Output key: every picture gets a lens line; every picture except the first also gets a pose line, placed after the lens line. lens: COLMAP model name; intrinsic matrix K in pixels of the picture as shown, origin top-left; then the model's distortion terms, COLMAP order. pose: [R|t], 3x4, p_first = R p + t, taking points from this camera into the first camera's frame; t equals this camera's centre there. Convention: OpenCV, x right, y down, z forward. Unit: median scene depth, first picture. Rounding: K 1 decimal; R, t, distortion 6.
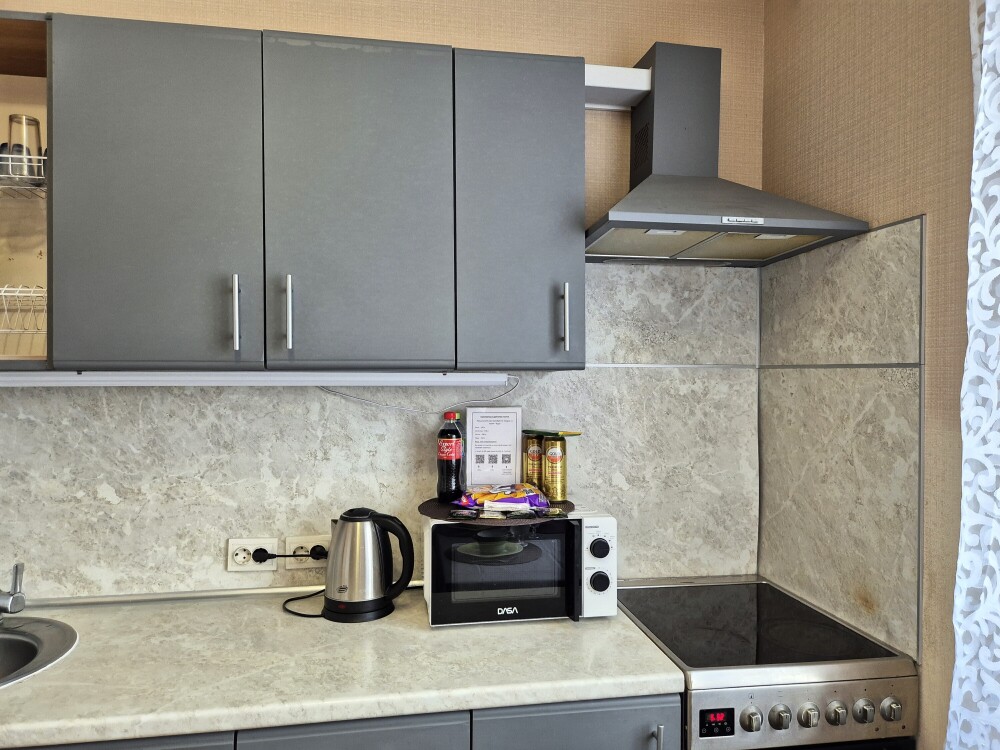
lens RADIAL K [[678.8, 0, 504.8], [0, 678.8, 381.8], [0, 0, 1]] dist [0.057774, -0.045750]
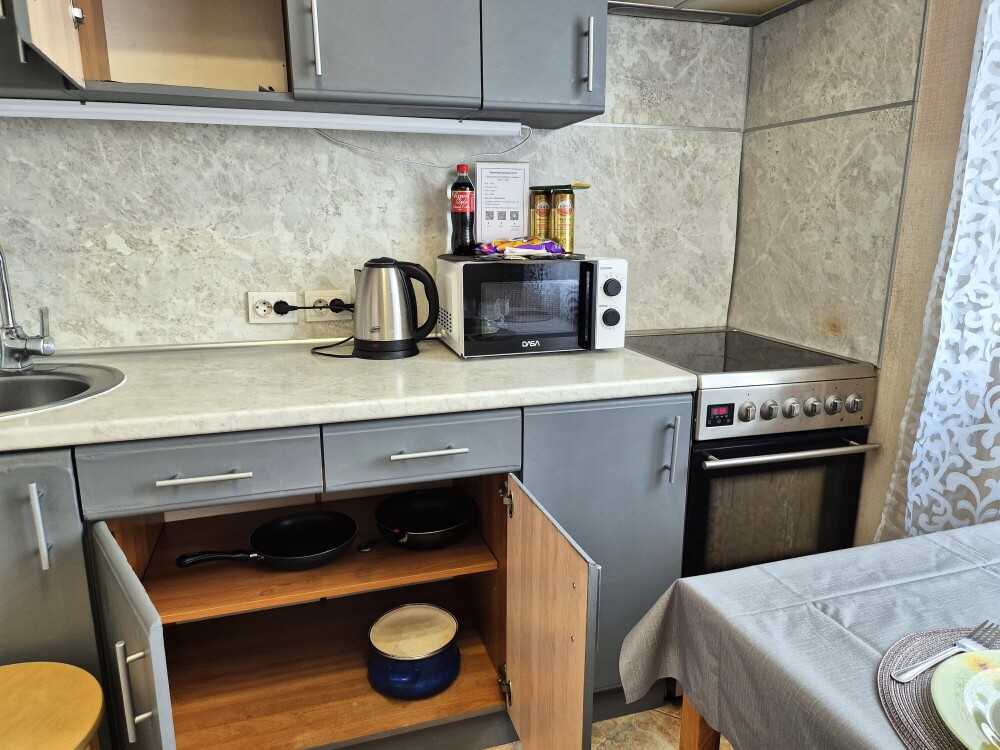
lens RADIAL K [[678.8, 0, 503.9], [0, 678.8, 369.1], [0, 0, 1]] dist [0.057774, -0.045750]
pose [[0.991241, -0.030734, 0.128439, -0.165649], [0.002222, 0.976288, 0.216466, 0.126619], [-0.132047, -0.214285, 0.967805, -0.057876]]
